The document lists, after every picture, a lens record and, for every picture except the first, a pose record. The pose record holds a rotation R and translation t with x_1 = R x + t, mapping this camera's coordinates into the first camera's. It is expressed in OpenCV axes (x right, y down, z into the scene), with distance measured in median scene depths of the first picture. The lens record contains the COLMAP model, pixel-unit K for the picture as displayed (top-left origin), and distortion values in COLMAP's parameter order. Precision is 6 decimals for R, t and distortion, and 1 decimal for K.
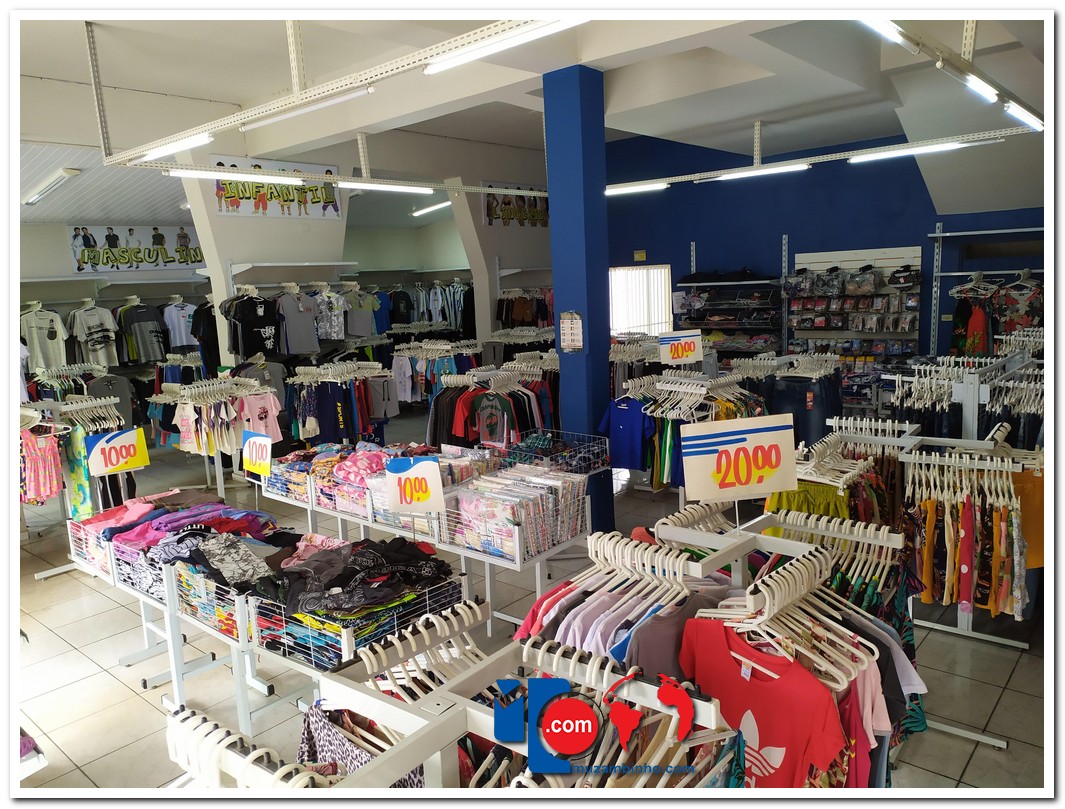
lens RADIAL K [[767.4, 0, 532.5], [0, 767.4, 404.5], [0, 0, 1]] dist [0.075075, -0.081074]
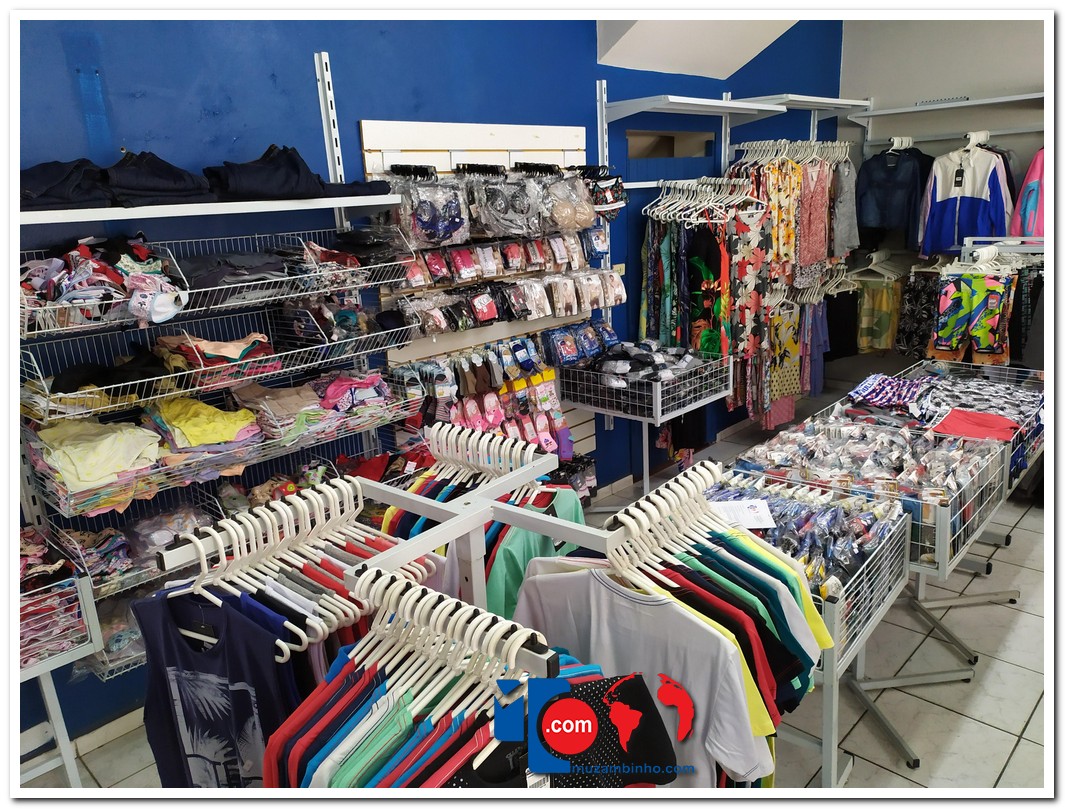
lens RADIAL K [[777.8, 0, 542.2], [0, 777.8, 399.0], [0, 0, 1]] dist [0.080173, -0.094893]
pose [[0.037883, -0.215854, 0.975690, -0.014734], [0.211082, 0.956088, 0.203322, -0.140094], [-0.976734, 0.198248, 0.081783, 0.977646]]
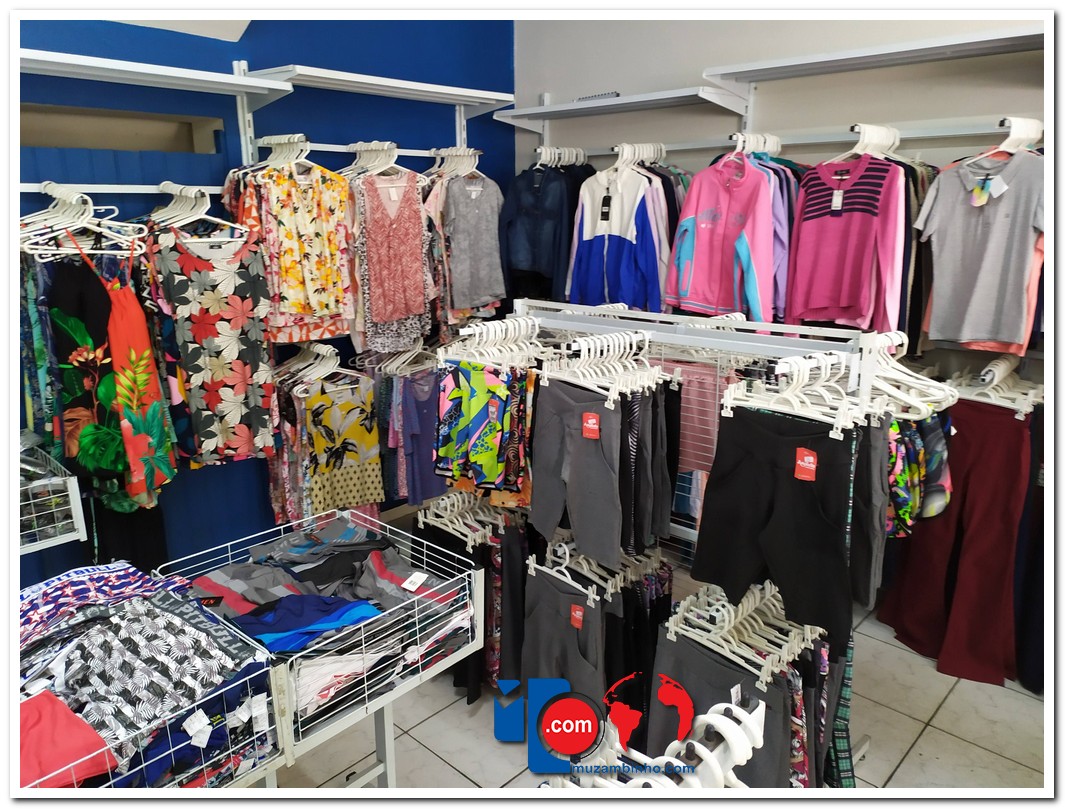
lens RADIAL K [[767.4, 0, 532.5], [0, 767.4, 404.5], [0, 0, 1]] dist [0.075075, -0.081074]
pose [[0.037288, -0.206983, 0.977634, 0.195048], [0.165841, 0.966030, 0.198201, -0.098157], [-0.985447, 0.154741, 0.070347, 0.707770]]
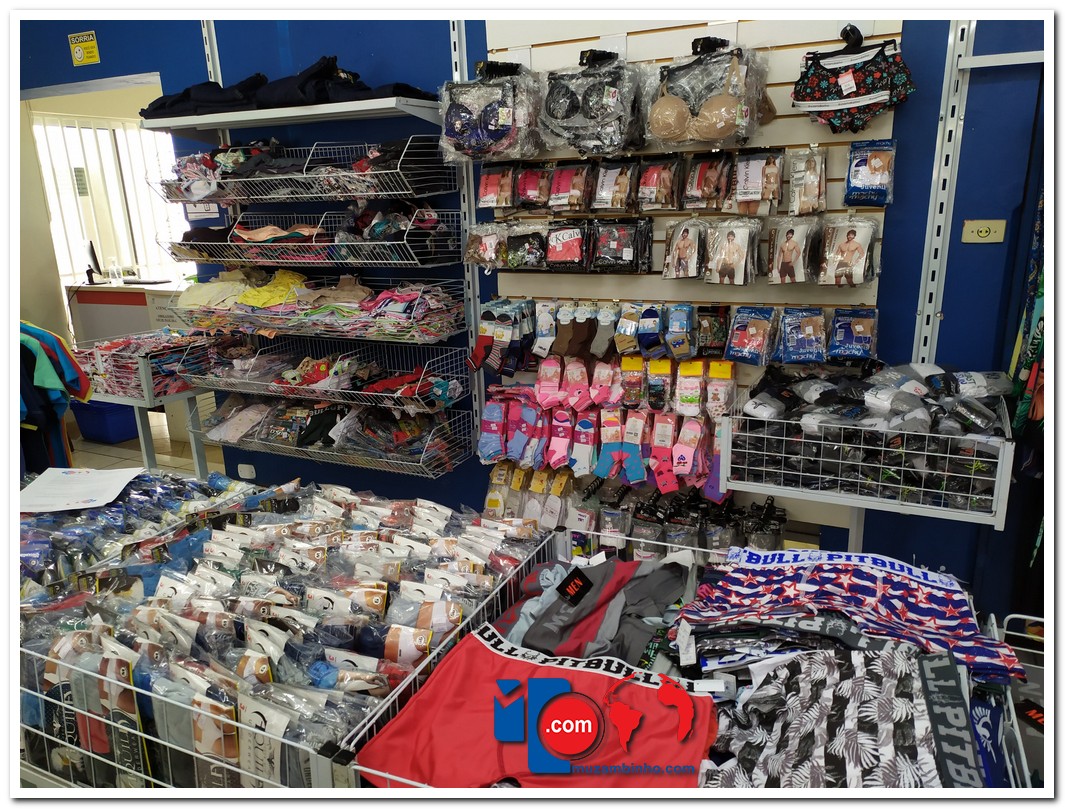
lens RADIAL K [[767.4, 0, 532.5], [0, 767.4, 404.5], [0, 0, 1]] dist [0.075075, -0.081074]
pose [[0.963867, -0.053301, 0.260997, 0.286089], [0.028082, 0.994649, 0.099420, -0.078066], [-0.264900, -0.088498, 0.960206, 0.733280]]
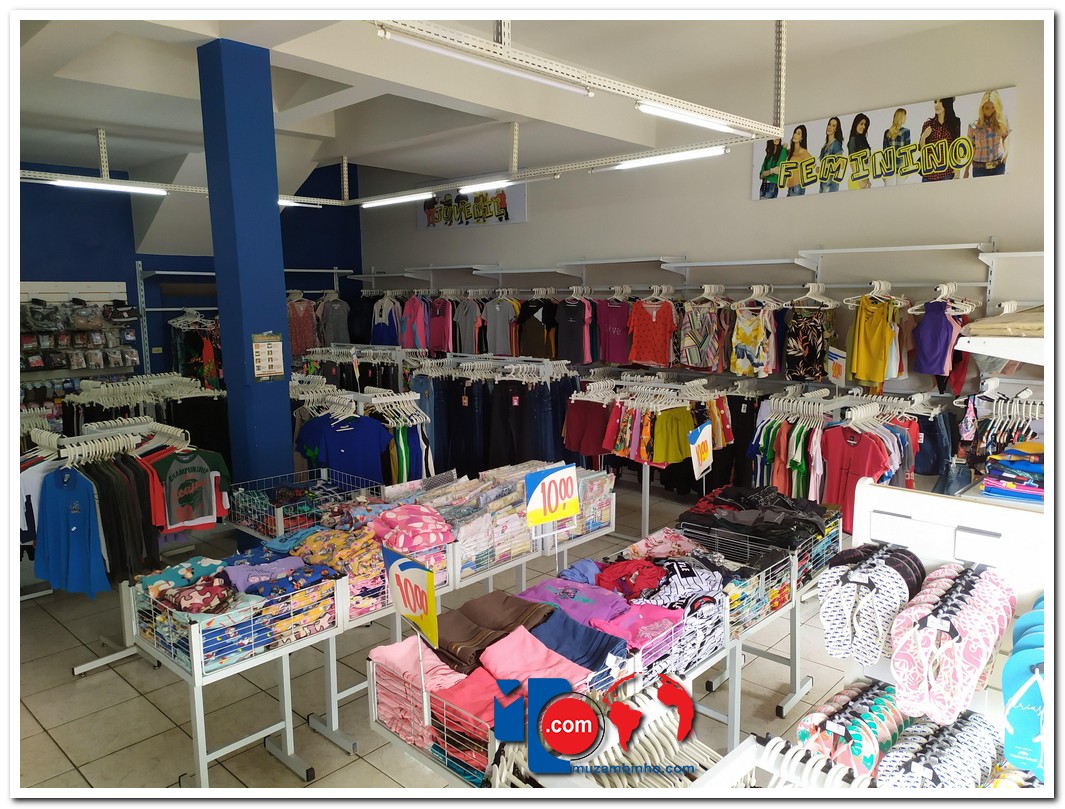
lens RADIAL K [[767.4, 0, 532.5], [0, 767.4, 404.5], [0, 0, 1]] dist [0.075075, -0.081074]
pose [[0.033456, -0.097409, 0.994682, -0.496360], [0.171699, 0.981003, 0.090294, -0.044126], [-0.984581, 0.167765, 0.049545, 0.431010]]
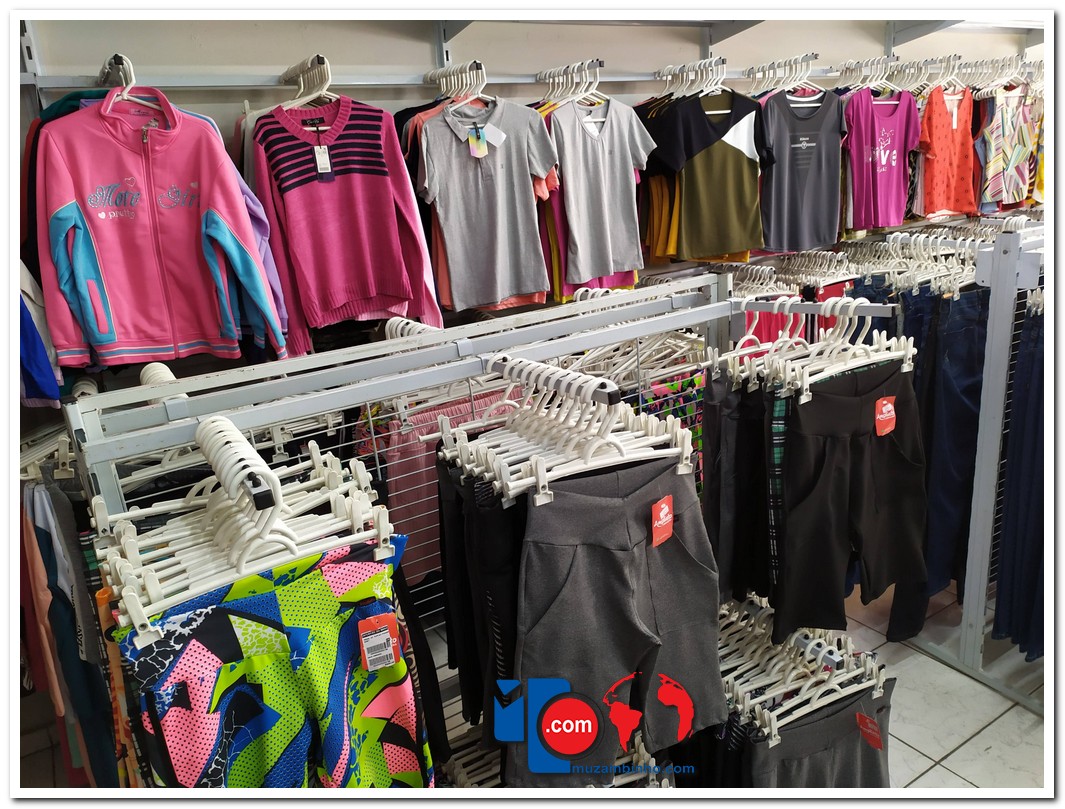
lens RADIAL K [[767.4, 0, 532.5], [0, 767.4, 404.5], [0, 0, 1]] dist [0.075075, -0.081074]
pose [[-0.949958, 0.035652, 0.310336, 0.409895], [0.170295, 0.891961, 0.418813, -0.117627], [-0.261876, 0.450704, -0.853397, 0.817346]]
